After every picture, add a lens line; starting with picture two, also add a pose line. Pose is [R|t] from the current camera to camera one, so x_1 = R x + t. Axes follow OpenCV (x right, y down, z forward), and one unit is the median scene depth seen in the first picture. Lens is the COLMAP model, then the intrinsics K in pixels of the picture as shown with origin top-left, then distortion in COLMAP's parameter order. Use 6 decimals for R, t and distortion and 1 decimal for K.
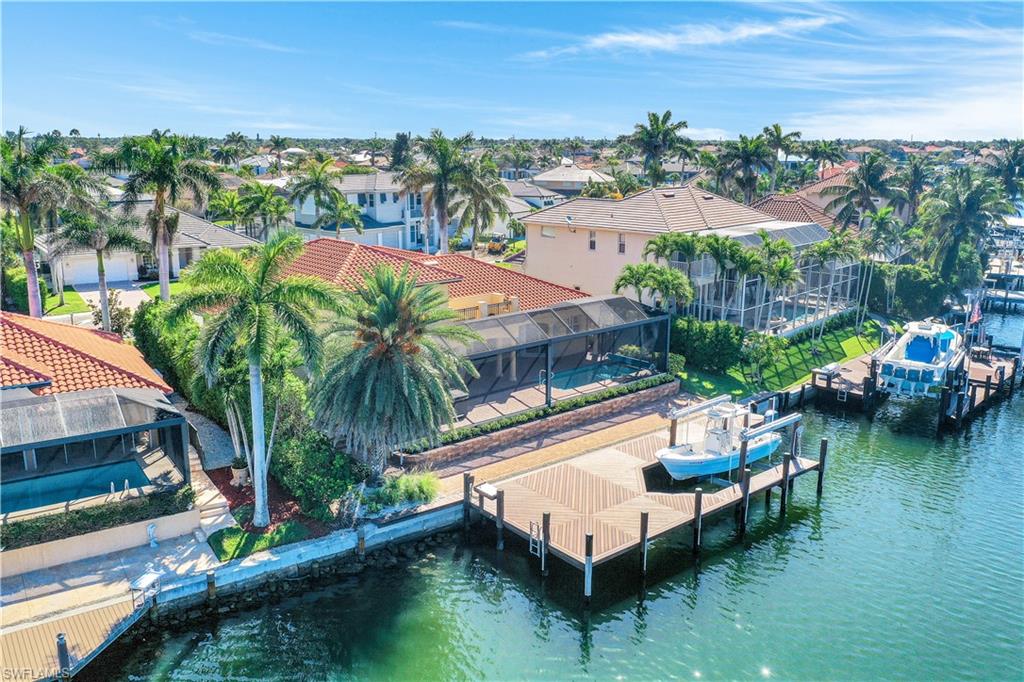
lens RADIAL K [[841.2, 0, 512.0], [0, 841.2, 341.0], [0, 0, 1]] dist [-0.006601, -0.000645]
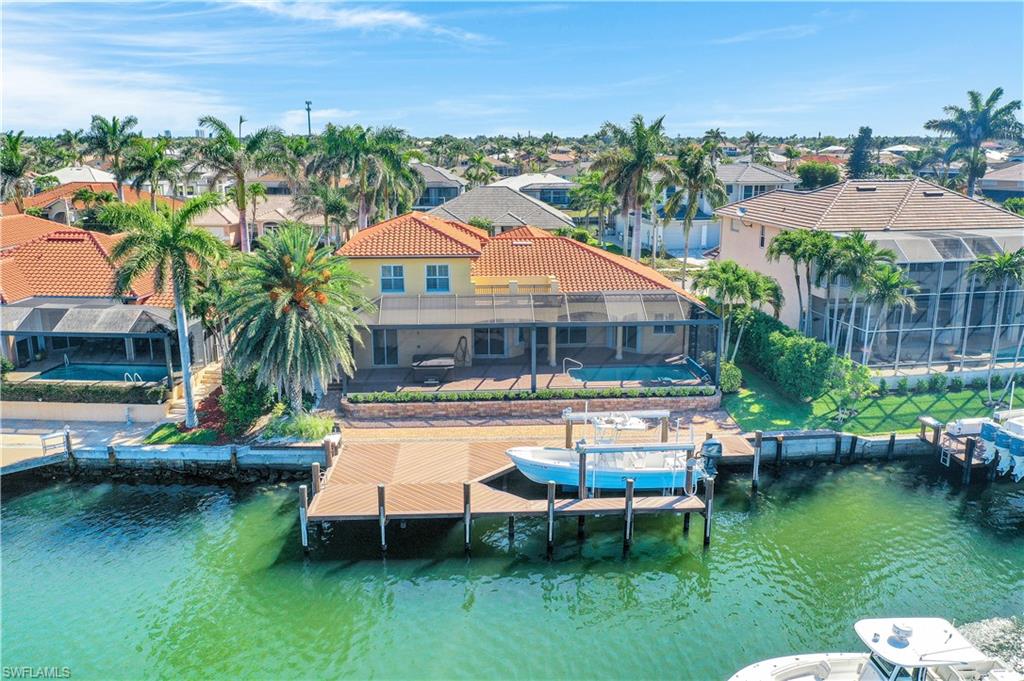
lens RADIAL K [[818.5, 0, 493.9], [0, 818.5, 341.1], [0, 0, 1]] dist [-0.014090, -0.000543]
pose [[0.793220, 0.138030, -0.593086, 0.657297], [-0.133331, 0.989706, 0.052013, -0.028710], [0.594159, 0.037819, 0.803458, 0.234794]]
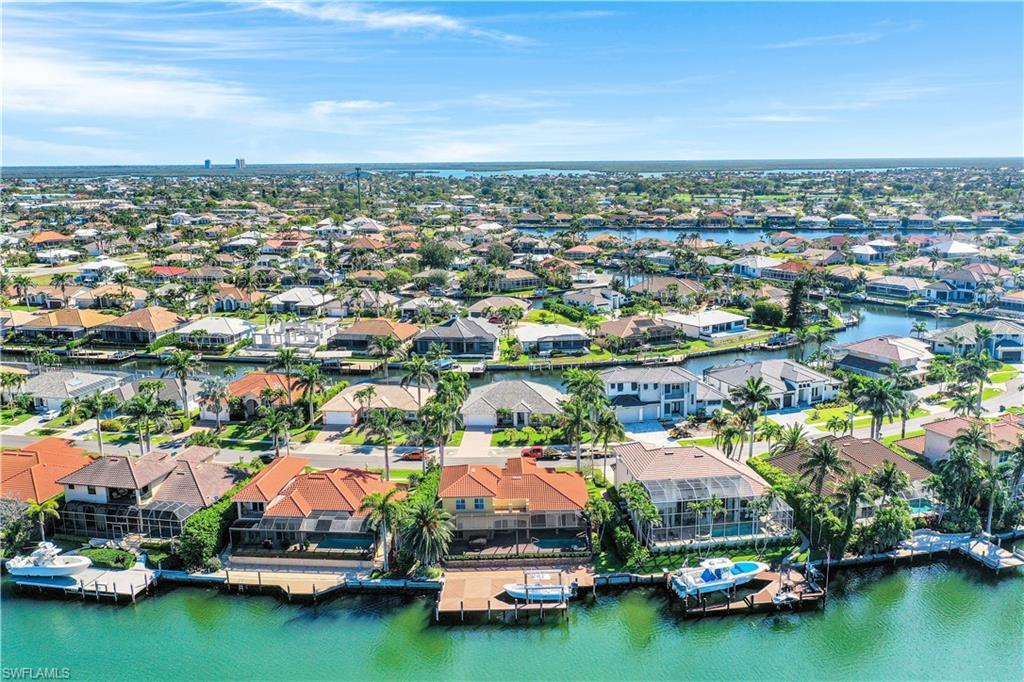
lens RADIAL K [[796.0, 0, 499.1], [0, 796.0, 337.3], [0, 0, 1]] dist [0.003707, 0.000921]
pose [[0.768154, 0.092159, -0.633597, 1.661083], [-0.121546, 0.992581, -0.002984, -0.632214], [0.628622, 0.079304, 0.773657, -1.044919]]
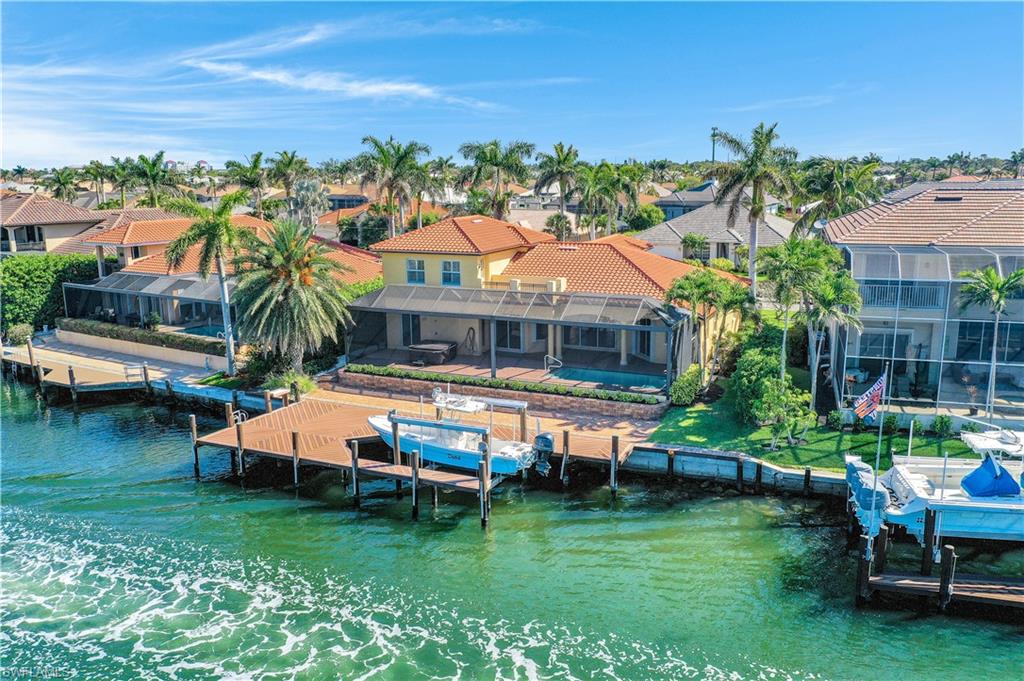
lens RADIAL K [[796.0, 0, 499.1], [0, 796.0, 336.8], [0, 0, 1]] dist [0.003707, 0.000921]
pose [[0.425000, 0.175473, -0.888023, 1.069134], [-0.194507, 0.975818, 0.099732, -0.089107], [0.884049, 0.130340, 0.448854, 0.640573]]
